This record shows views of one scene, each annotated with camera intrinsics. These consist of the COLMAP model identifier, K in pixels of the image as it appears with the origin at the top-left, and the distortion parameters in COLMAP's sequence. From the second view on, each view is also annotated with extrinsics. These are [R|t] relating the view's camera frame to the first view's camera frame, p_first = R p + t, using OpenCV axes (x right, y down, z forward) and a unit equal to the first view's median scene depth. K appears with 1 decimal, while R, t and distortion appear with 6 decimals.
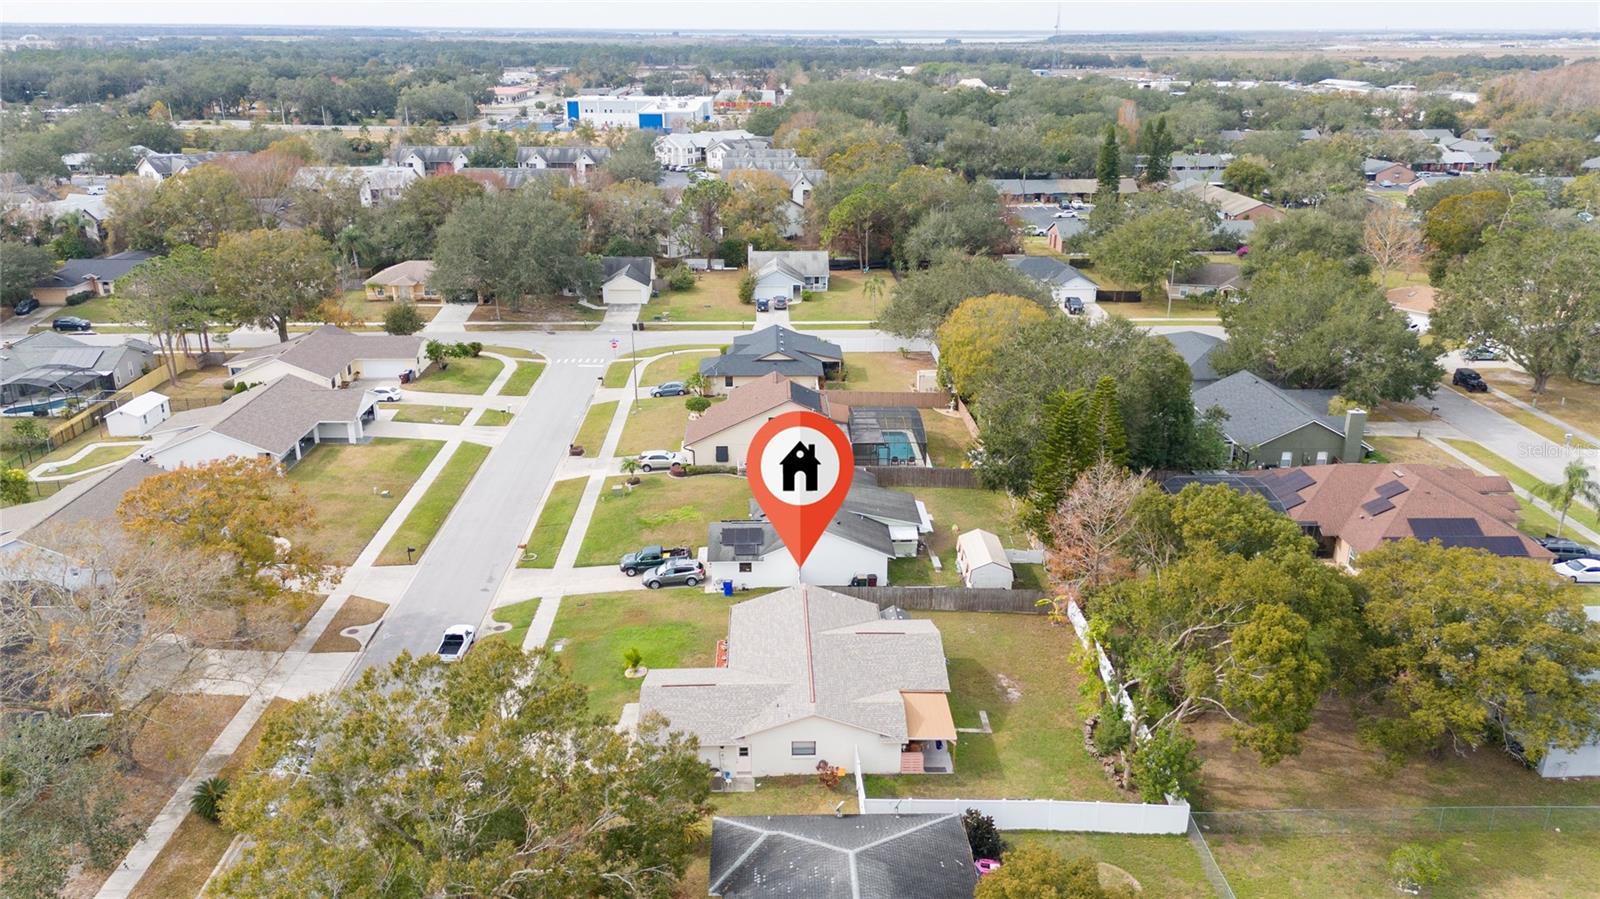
lens RADIAL K [[1172.6, 0, 800.0], [0, 1172.6, 449.5], [0, 0, 1]] dist [0.059851, -0.071570]
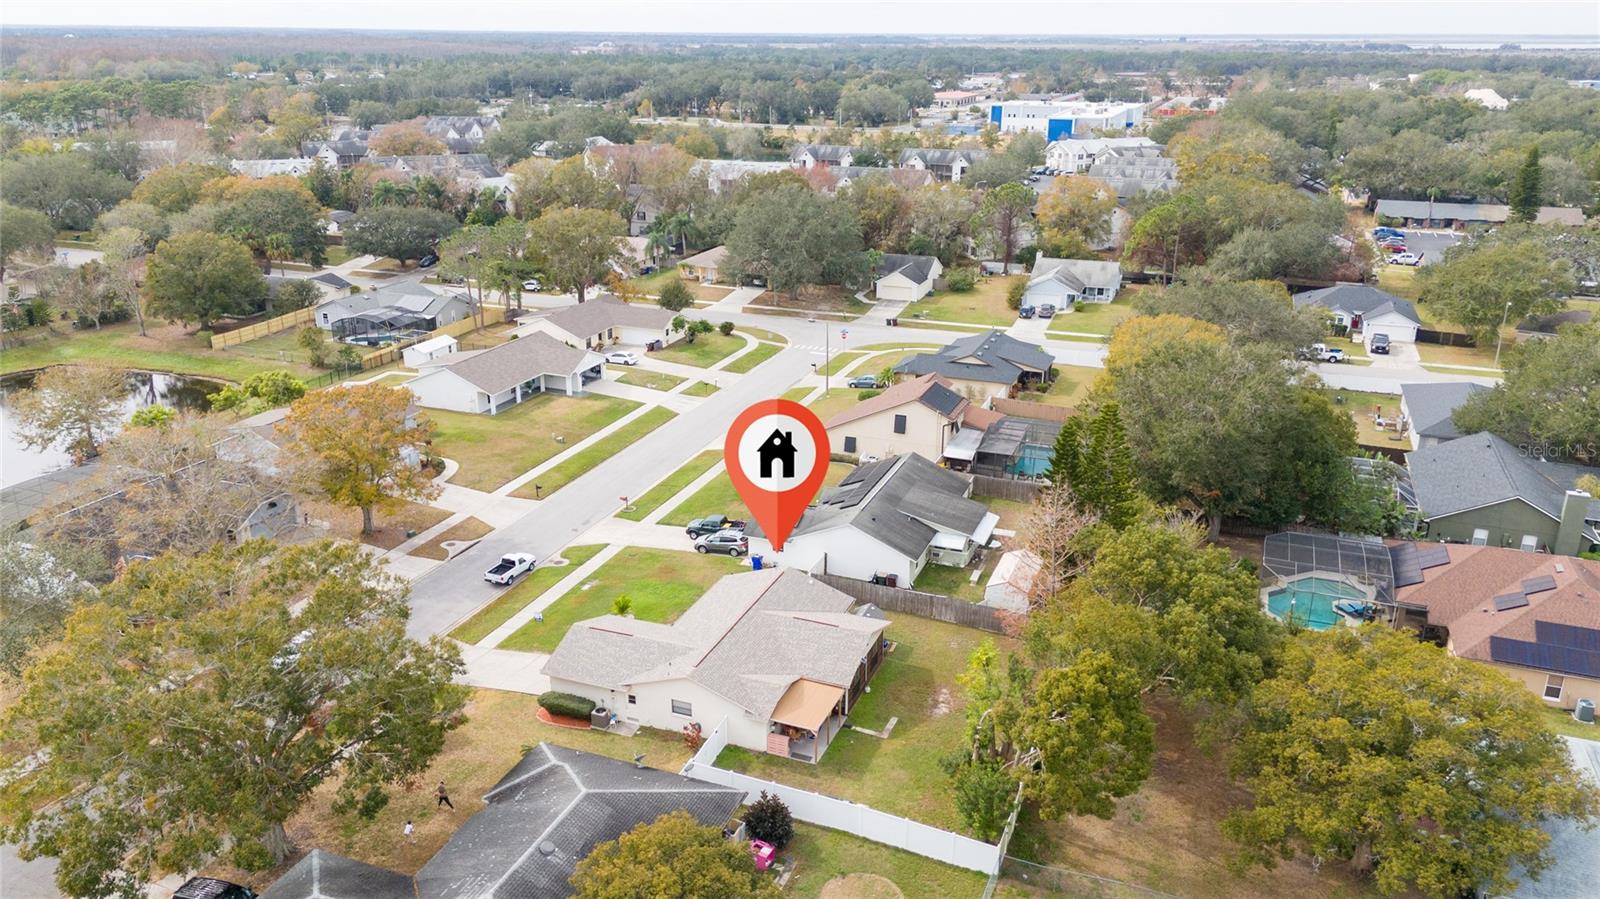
lens RADIAL K [[1172.6, 0, 800.0], [0, 1172.6, 449.5], [0, 0, 1]] dist [0.059851, -0.071570]
pose [[0.918730, 0.131052, -0.372506, 0.228135], [-0.132795, 0.990919, 0.021098, -0.006281], [0.371888, 0.030084, 0.927790, 0.024901]]
